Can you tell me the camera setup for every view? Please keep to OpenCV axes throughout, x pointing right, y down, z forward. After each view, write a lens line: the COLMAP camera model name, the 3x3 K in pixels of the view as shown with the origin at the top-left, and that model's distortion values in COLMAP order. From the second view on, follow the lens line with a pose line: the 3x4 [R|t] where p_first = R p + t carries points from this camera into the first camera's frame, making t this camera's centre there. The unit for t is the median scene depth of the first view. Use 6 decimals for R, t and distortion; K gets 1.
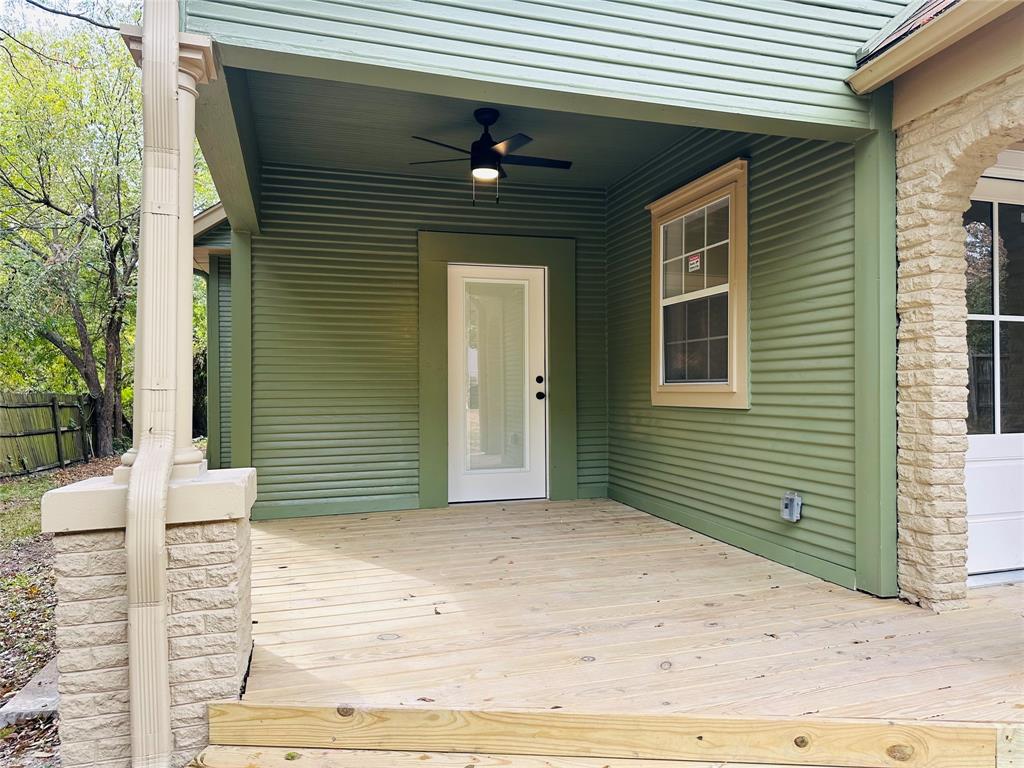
lens RADIAL K [[728.5, 0, 512.0], [0, 728.5, 384.0], [0, 0, 1]] dist [0.077879, -0.097461]
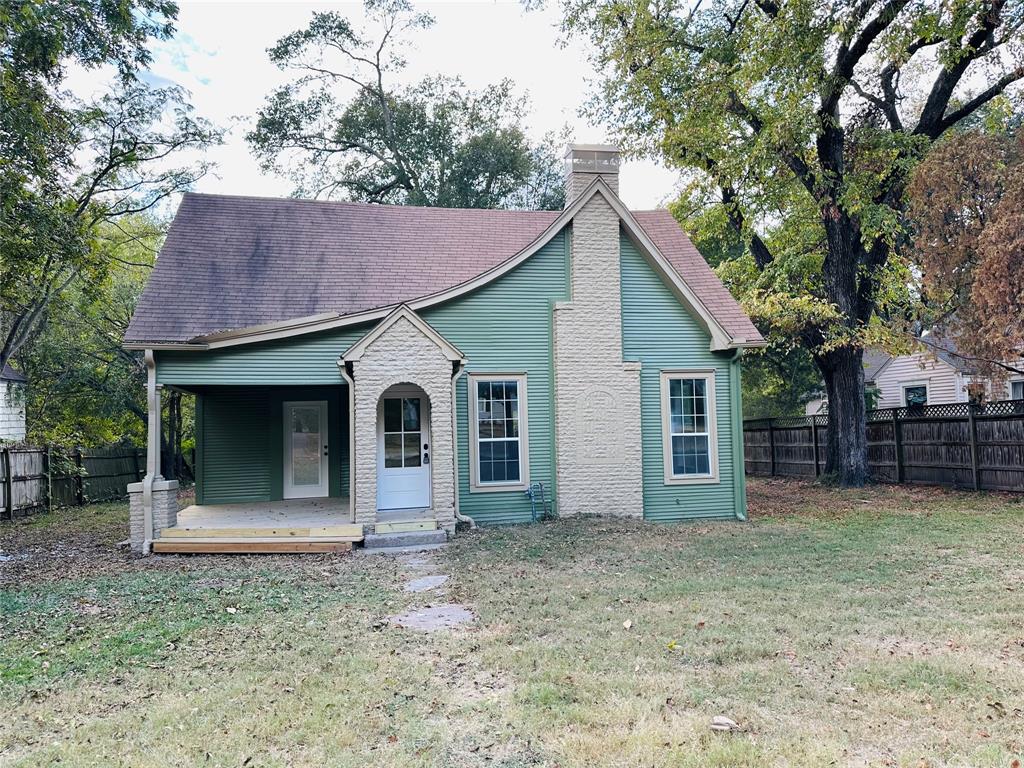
lens RADIAL K [[728.5, 0, 512.0], [0, 728.5, 384.0], [0, 0, 1]] dist [0.077879, -0.097461]
pose [[0.997373, -0.025879, -0.067652, 2.250724], [0.022738, 0.998645, -0.046800, -0.238552], [0.068771, 0.045139, 0.996611, -3.728300]]
